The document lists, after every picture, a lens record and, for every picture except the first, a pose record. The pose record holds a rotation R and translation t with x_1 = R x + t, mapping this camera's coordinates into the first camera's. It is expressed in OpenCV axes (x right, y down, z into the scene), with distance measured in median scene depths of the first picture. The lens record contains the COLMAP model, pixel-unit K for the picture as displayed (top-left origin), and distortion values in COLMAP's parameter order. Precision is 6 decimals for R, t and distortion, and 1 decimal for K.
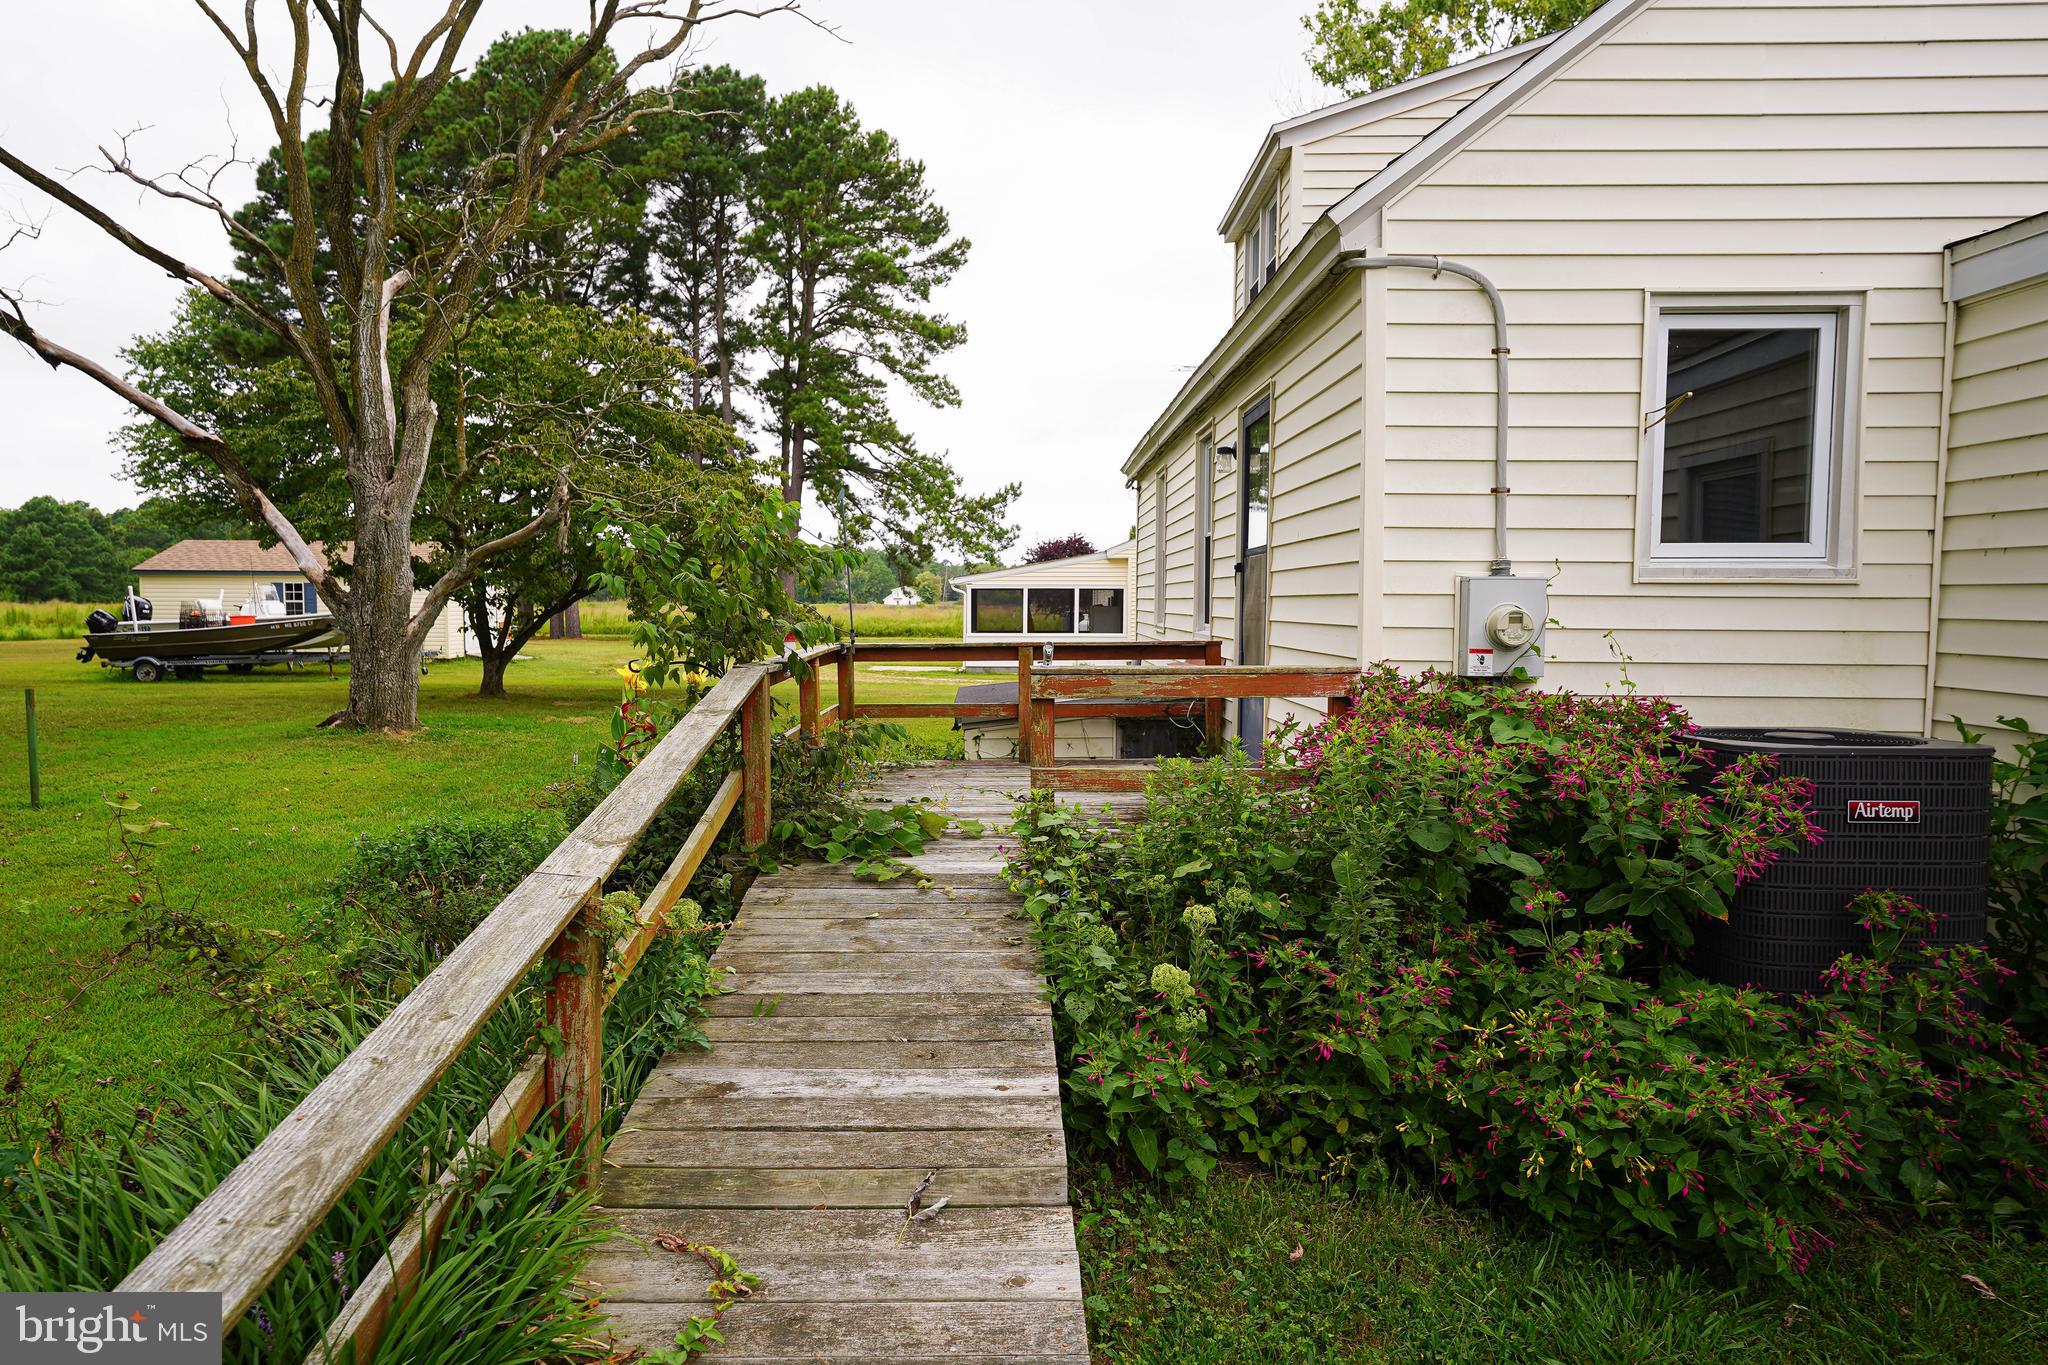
lens RADIAL K [[1242.1, 0, 1024.0], [0, 1242.1, 682.5], [0, 0, 1]] dist [0.015683, -0.000616]
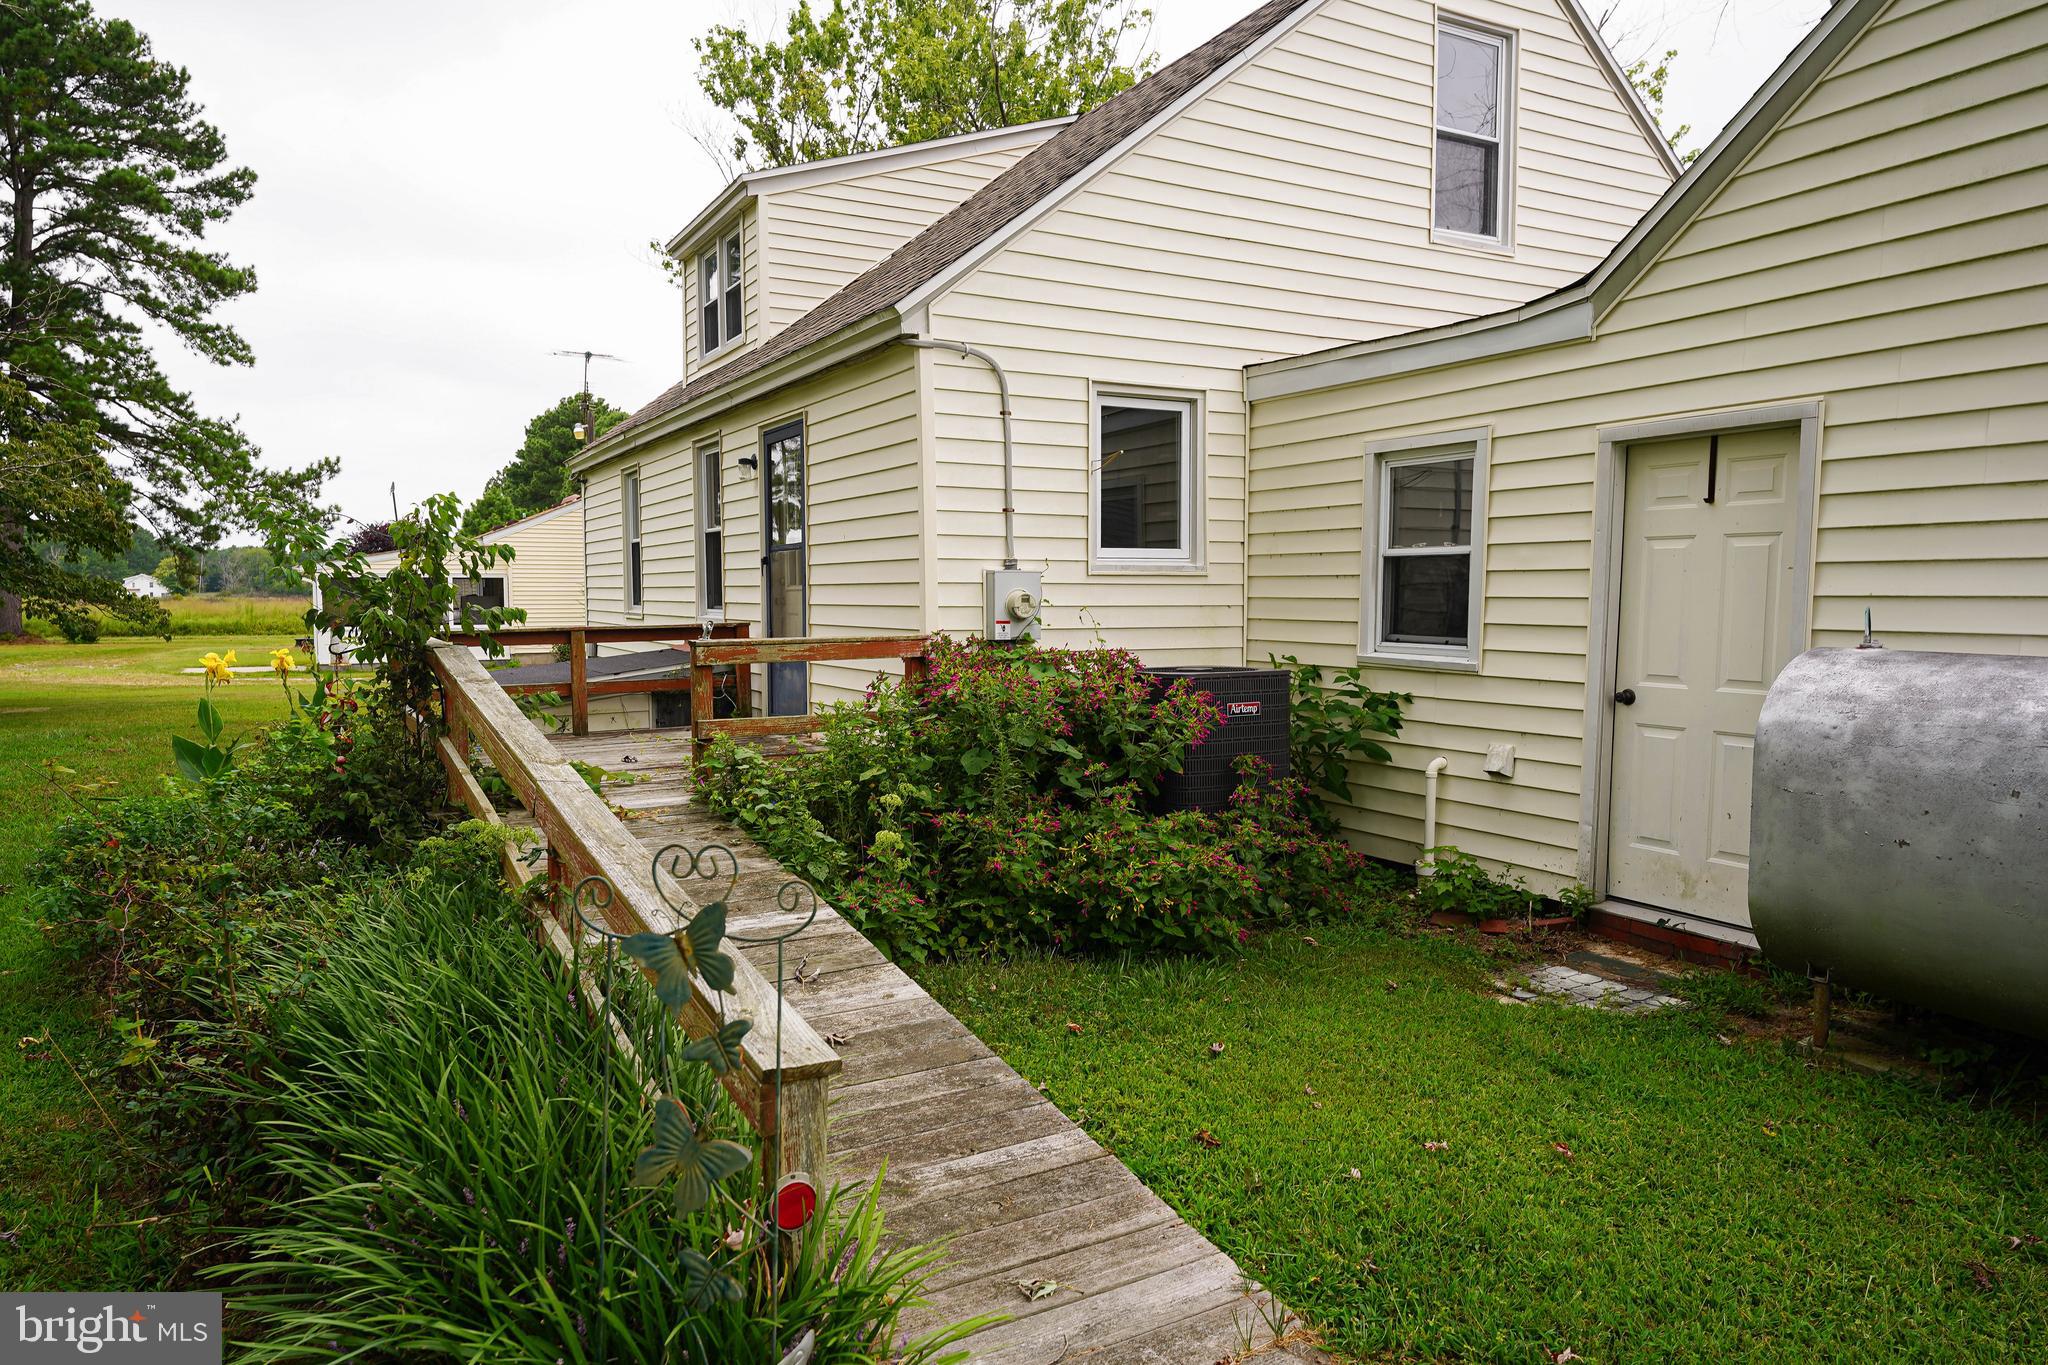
lens RADIAL K [[1242.1, 0, 1024.0], [0, 1242.1, 682.5], [0, 0, 1]] dist [0.015683, -0.000616]
pose [[0.872592, -0.041692, 0.486668, -0.190011], [0.037431, 0.999128, 0.018481, 0.011400], [-0.487014, 0.002090, 0.873392, -0.160213]]
